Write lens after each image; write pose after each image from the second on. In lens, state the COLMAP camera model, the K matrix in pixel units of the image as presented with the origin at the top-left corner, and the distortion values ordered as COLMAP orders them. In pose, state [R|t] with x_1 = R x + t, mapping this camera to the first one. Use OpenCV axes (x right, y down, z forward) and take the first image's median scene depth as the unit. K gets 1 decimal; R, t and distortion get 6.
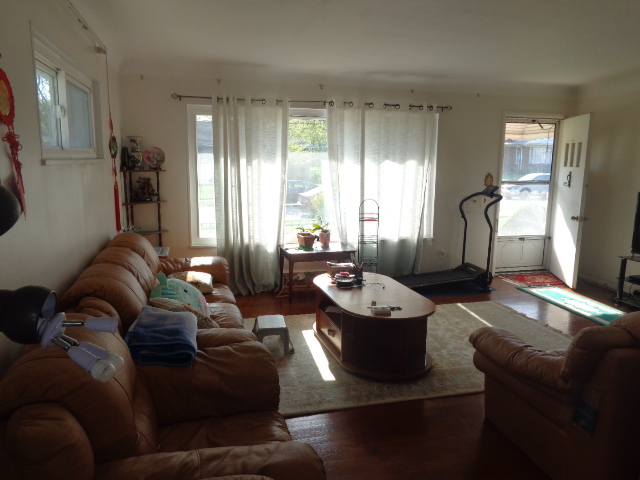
lens RADIAL K [[485.8, 0, 320.4], [0, 485.8, 239.3], [0, 0, 1]] dist [0.003543, 0.003401]
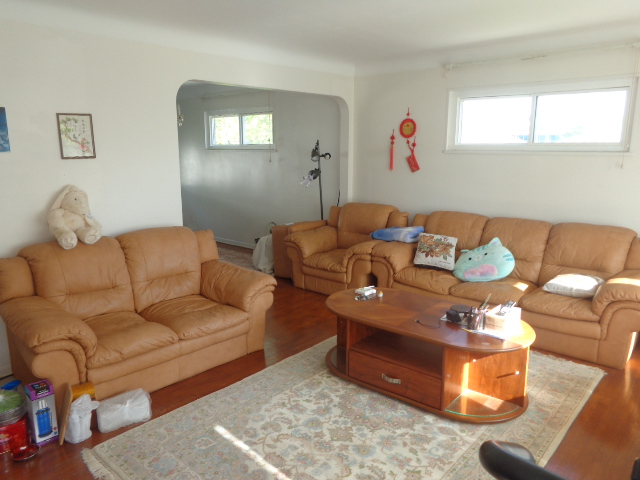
lens RADIAL K [[485.8, 0, 320.6], [0, 485.8, 240.7], [0, 0, 1]] dist [0.003543, 0.003401]
pose [[-0.832821, 0.086266, -0.546779, 0.486167], [-0.108672, 0.943079, 0.314314, -0.176345], [0.542770, 0.321186, -0.776041, 1.084590]]
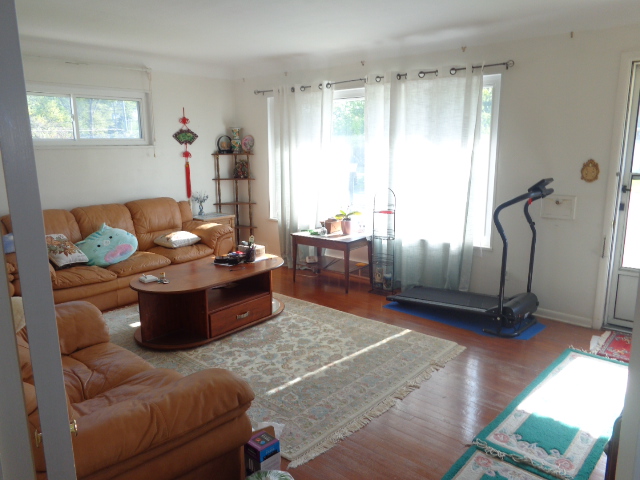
lens RADIAL K [[485.8, 0, 320.4], [0, 485.8, 241.4], [0, 0, 1]] dist [0.003543, 0.003401]
pose [[0.549956, 0.150974, -0.821435, 0.782259], [-0.118767, 0.987668, 0.102012, -0.064323], [0.826706, 0.041457, 0.561105, 0.433607]]
